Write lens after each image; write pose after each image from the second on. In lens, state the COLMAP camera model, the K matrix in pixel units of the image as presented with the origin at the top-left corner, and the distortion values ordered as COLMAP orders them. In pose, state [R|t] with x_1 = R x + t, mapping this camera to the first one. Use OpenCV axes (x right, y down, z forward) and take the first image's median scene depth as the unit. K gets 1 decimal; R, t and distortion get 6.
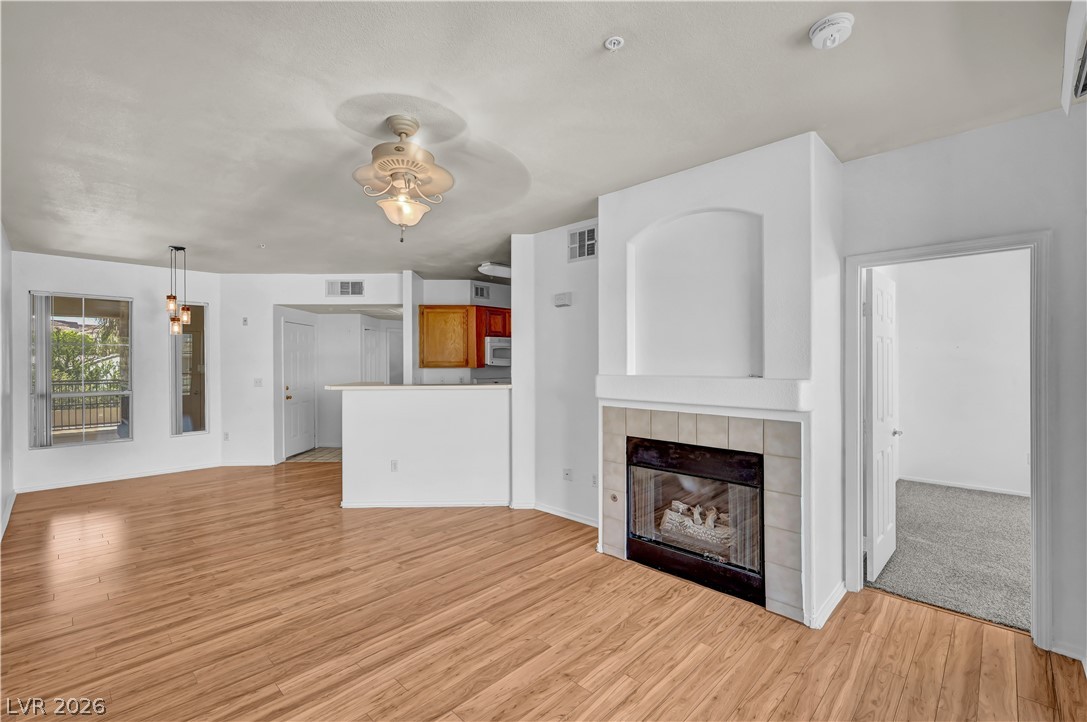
lens RADIAL K [[474.5, 0, 548.6], [0, 474.5, 362.3], [0, 0, 1]] dist [-0.000768, 0.000022]
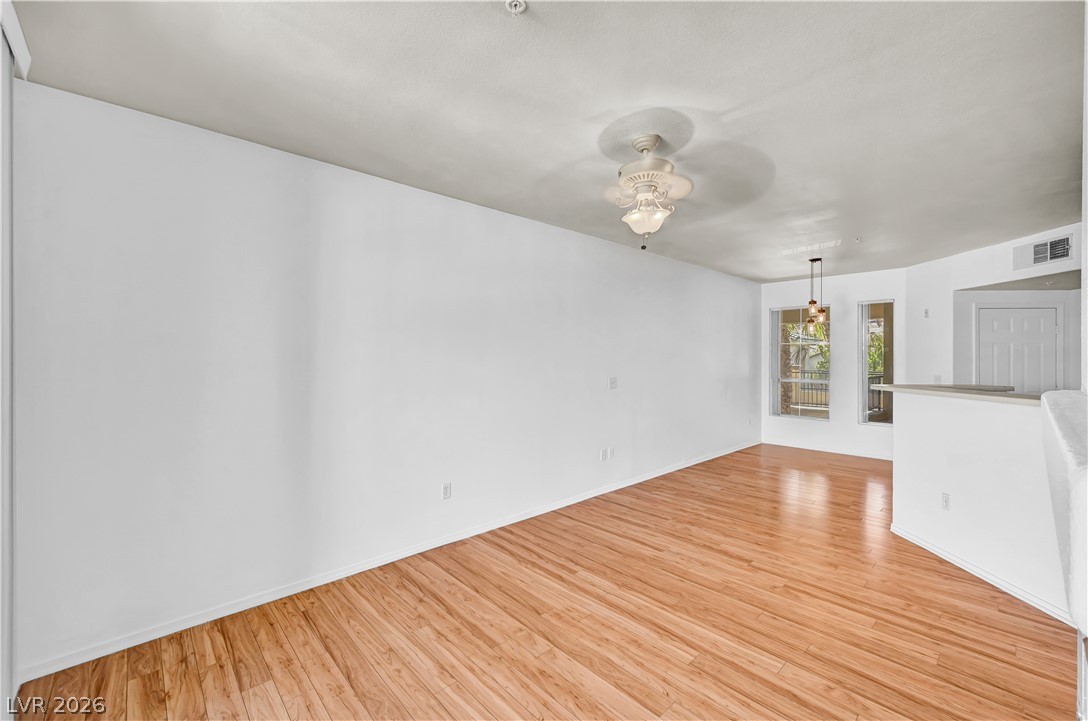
lens RADIAL K [[445.3, 0, 549.6], [0, 445.3, 359.6], [0, 0, 1]] dist [0.001351, 0.000288]
pose [[-0.049285, 0.009022, -0.998744, 0.506422], [-0.002214, 0.999956, 0.009143, -0.004390], [0.998782, 0.002662, -0.049263, 0.570319]]
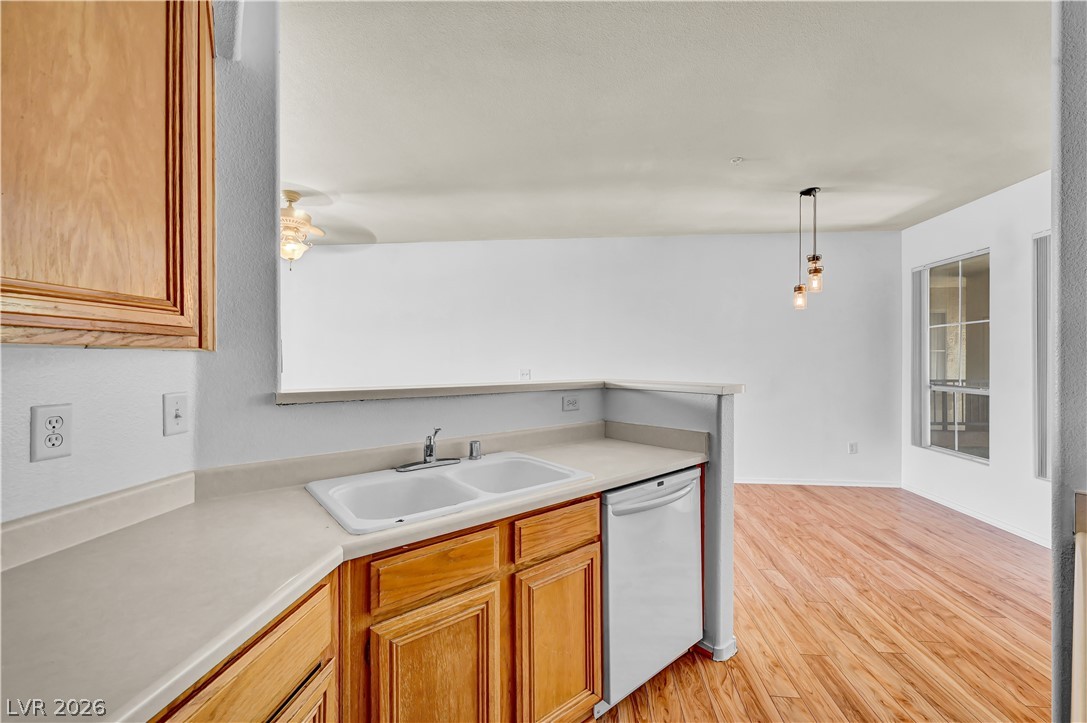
lens RADIAL K [[444.9, 0, 549.1], [0, 444.9, 360.6], [0, 0, 1]] dist [0.001351, 0.000288]
pose [[-0.778062, 0.003198, -0.628179, -0.032327], [0.001650, 0.999994, 0.003048, 0.029201], [0.628185, 0.001335, -0.778063, 1.847486]]
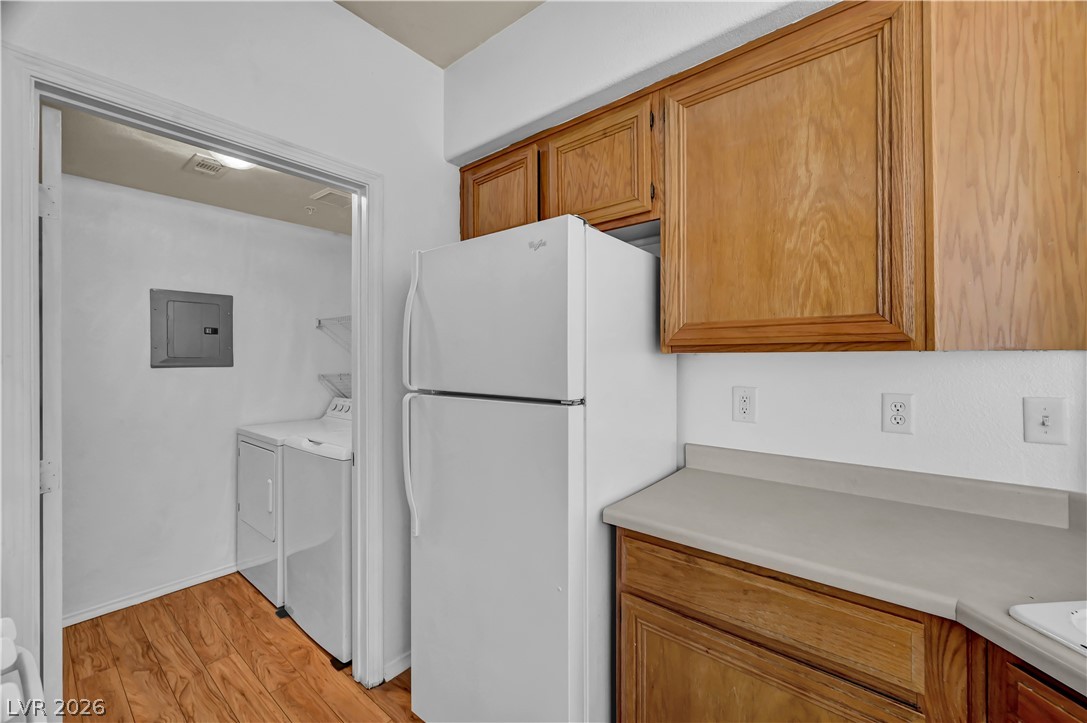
lens RADIAL K [[431.2, 0, 548.3], [0, 431.2, 358.6], [0, 0, 1]] dist [-0.000917, 0.000093]
pose [[-0.088109, 0.001242, 0.996110, -0.304068], [0.001907, 0.999998, -0.001079, 0.027096], [-0.996109, 0.001804, -0.088111, 1.766259]]
